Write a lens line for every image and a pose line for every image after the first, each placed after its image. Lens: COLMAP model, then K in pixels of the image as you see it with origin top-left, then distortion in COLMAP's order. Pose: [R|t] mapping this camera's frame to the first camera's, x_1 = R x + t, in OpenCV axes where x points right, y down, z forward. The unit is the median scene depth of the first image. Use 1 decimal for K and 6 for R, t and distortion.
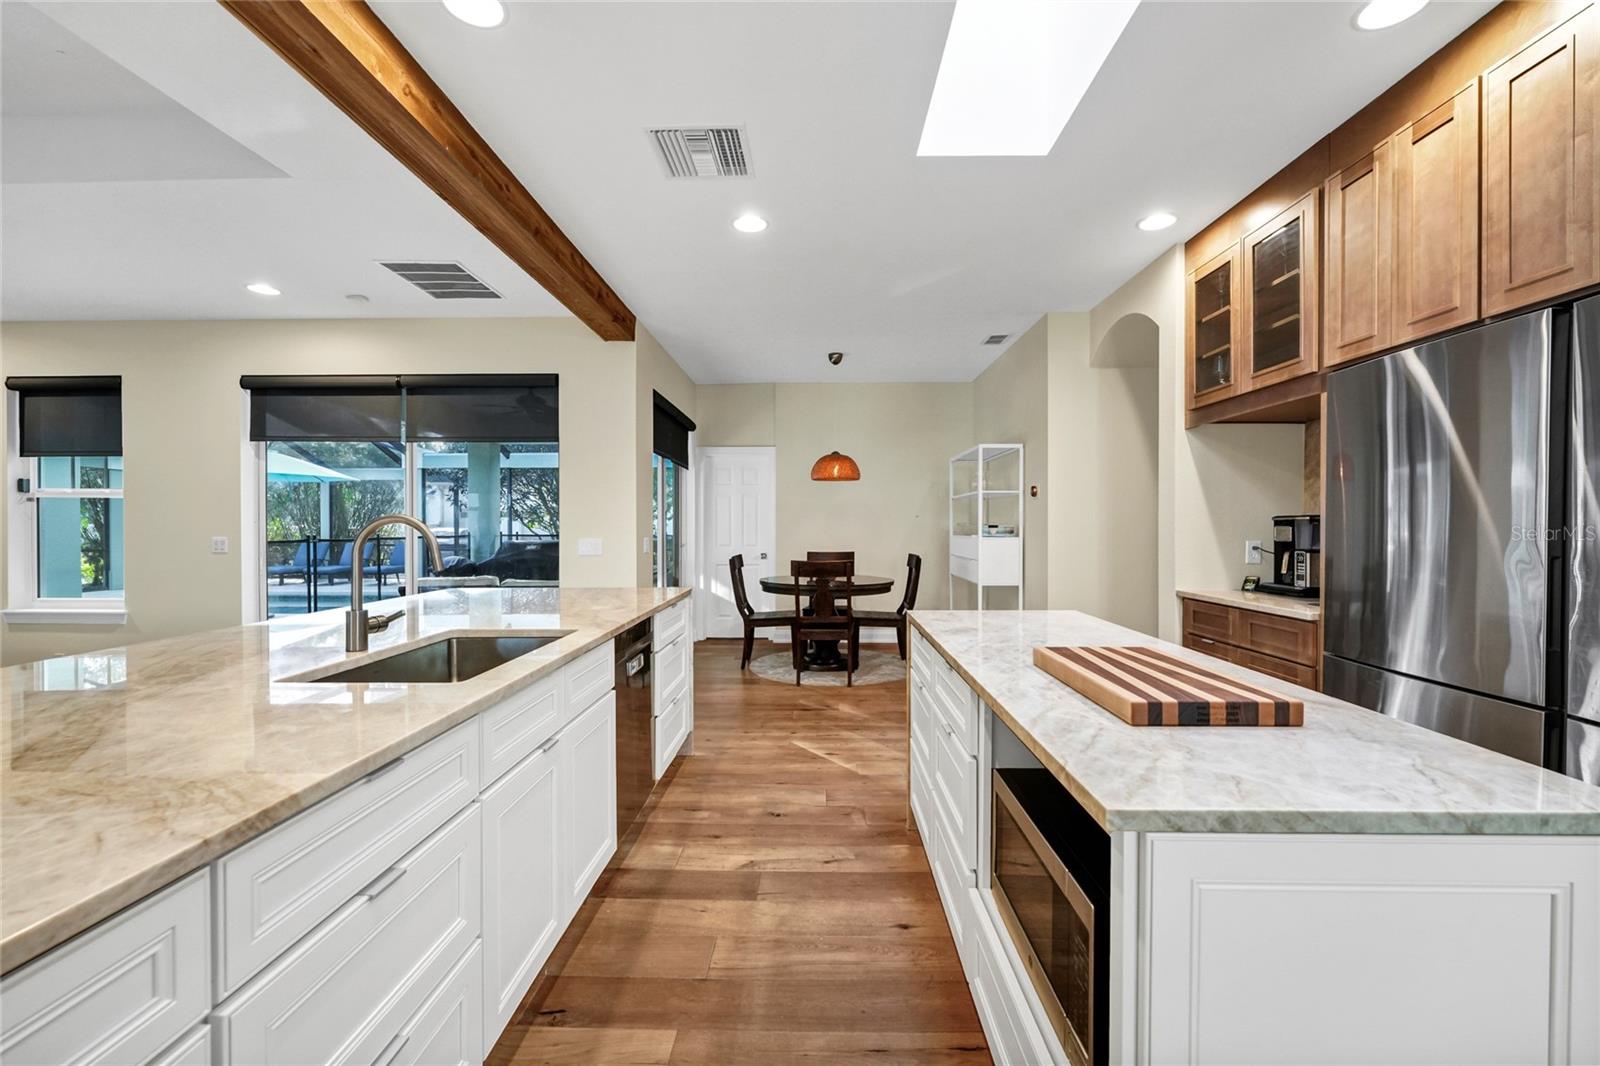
lens RADIAL K [[662.9, 0, 800.0], [0, 662.9, 533.0], [0, 0, 1]] dist [0.000052, -0.000125]
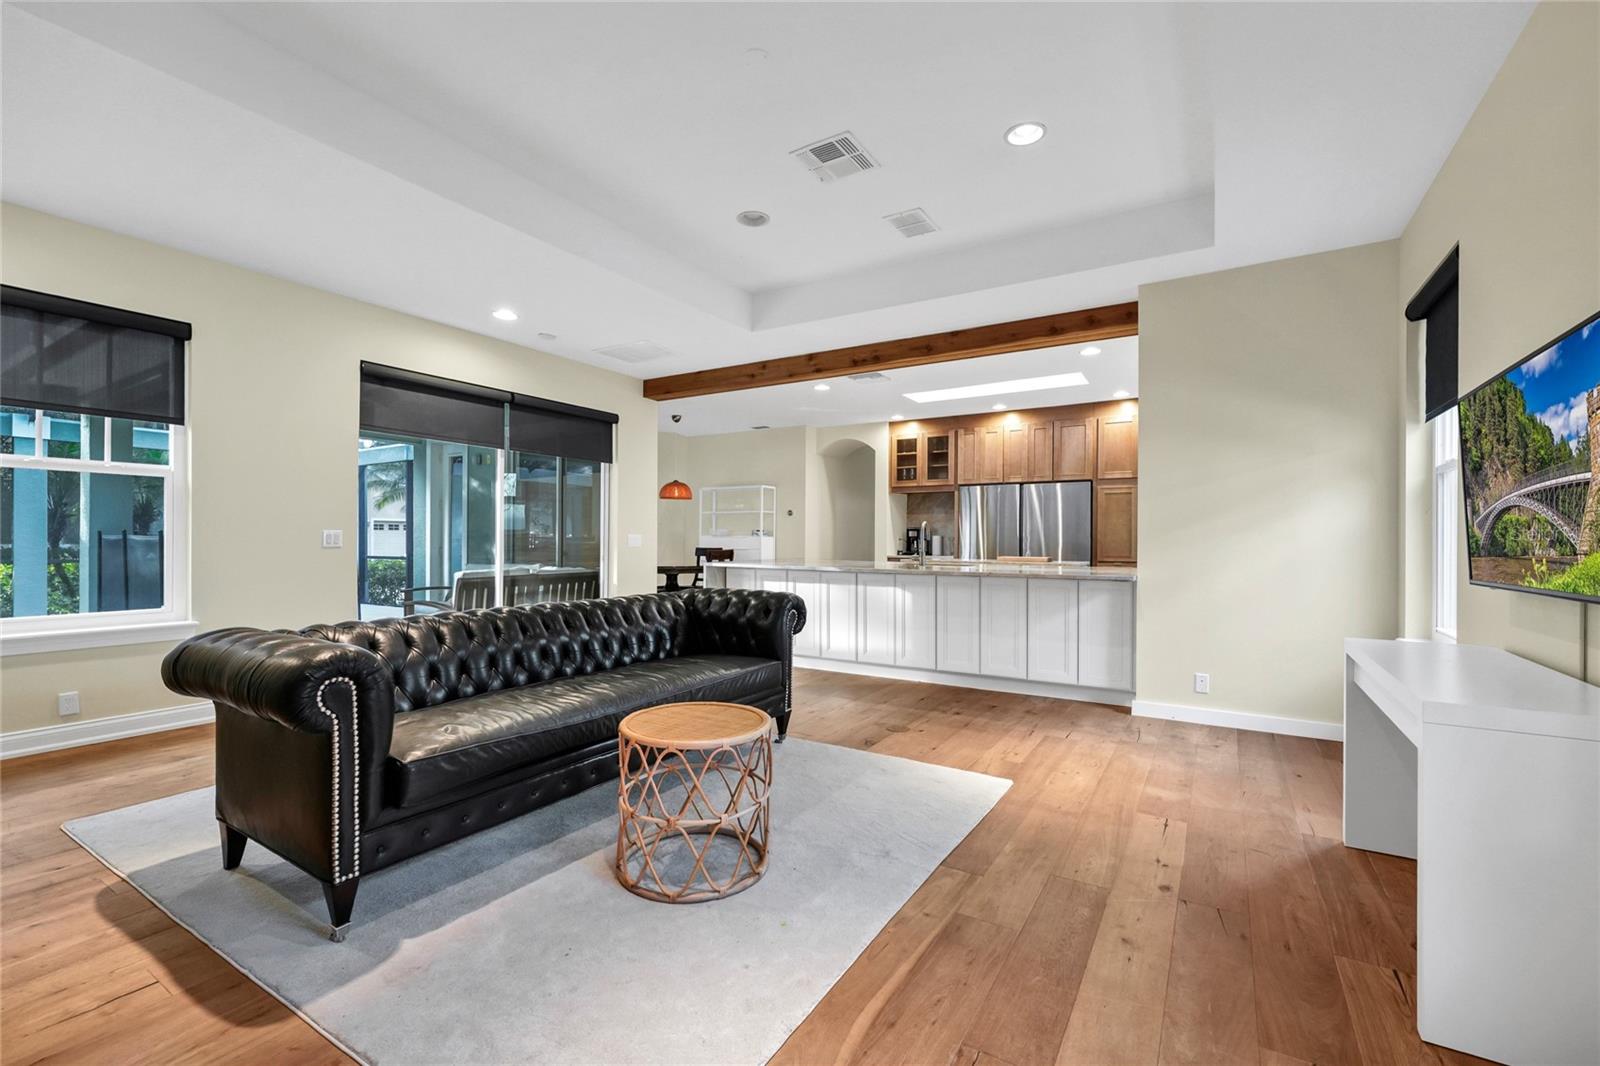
lens RADIAL K [[658.1, 0, 808.2], [0, 658.1, 536.2], [0, 0, 1]] dist [-0.000939, 0.030413]
pose [[0.521088, 0.010979, 0.853432, -1.238972], [-0.001616, 0.999928, -0.011877, 0.025428], [-0.853501, 0.004809, 0.521069, -0.044837]]
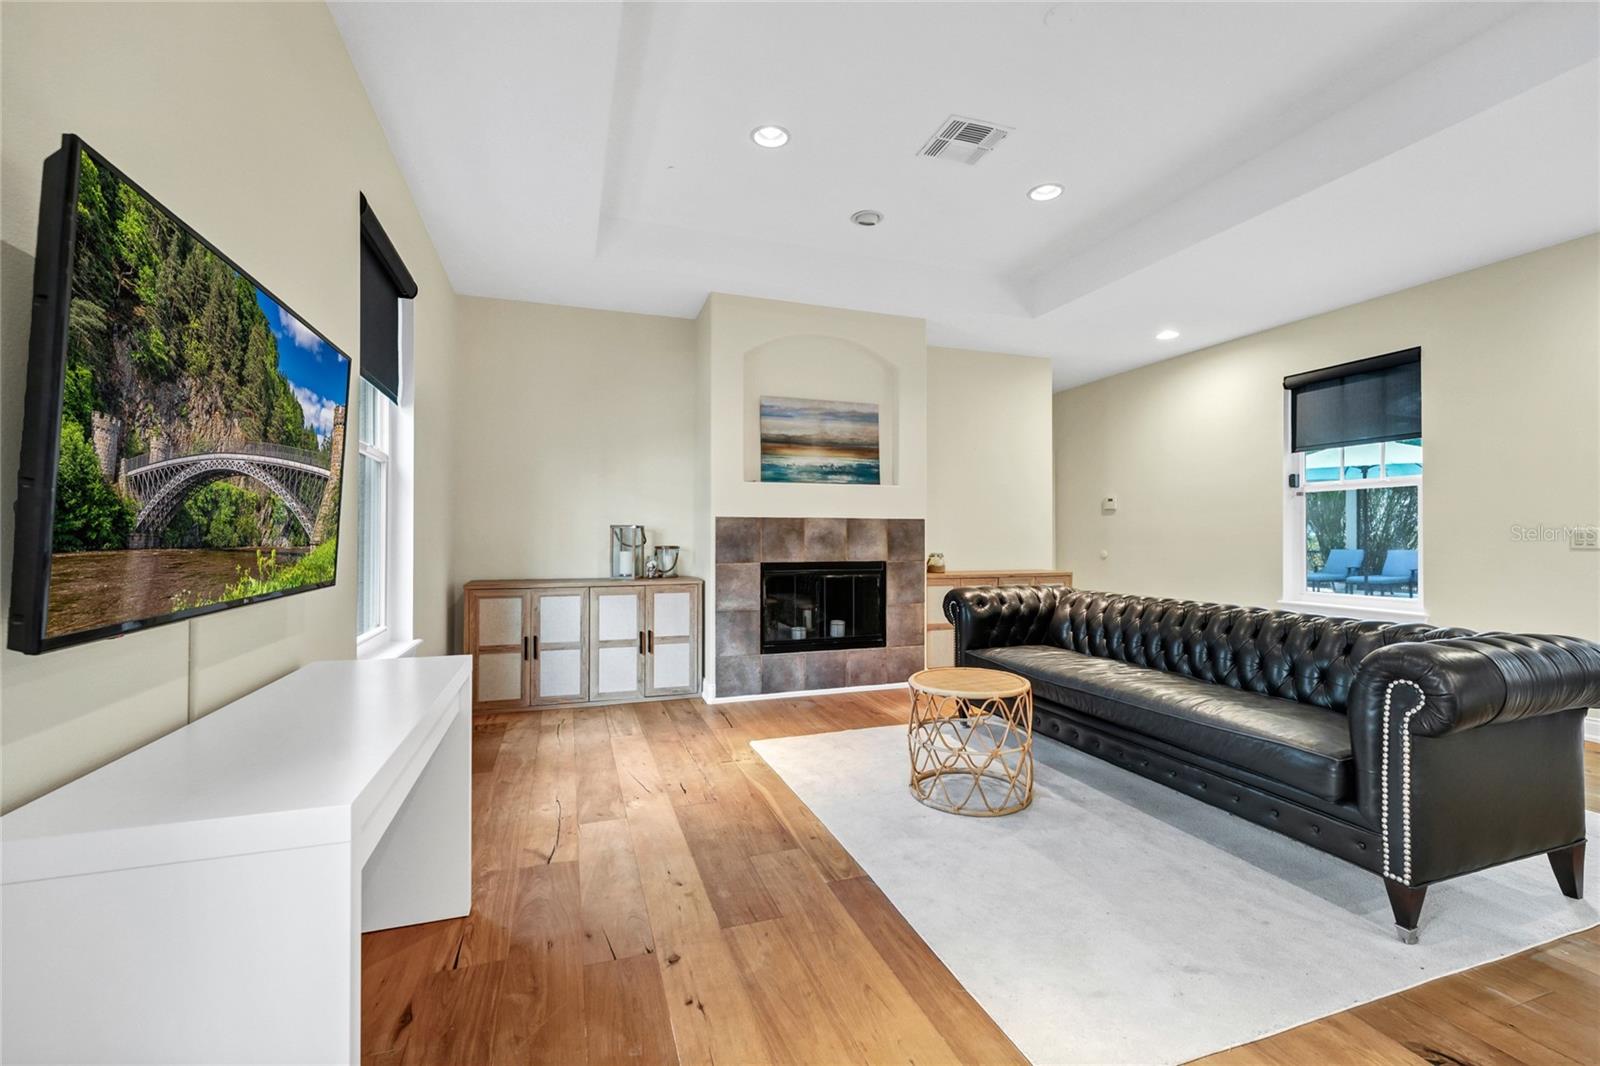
lens RADIAL K [[658.1, 0, 808.2], [0, 658.1, 536.2], [0, 0, 1]] dist [-0.000939, 0.030413]
pose [[0.351192, -0.021688, -0.936052, -0.480099], [0.005325, 0.999762, -0.021166, 0.032740], [0.936288, 0.002449, 0.351224, -0.070546]]
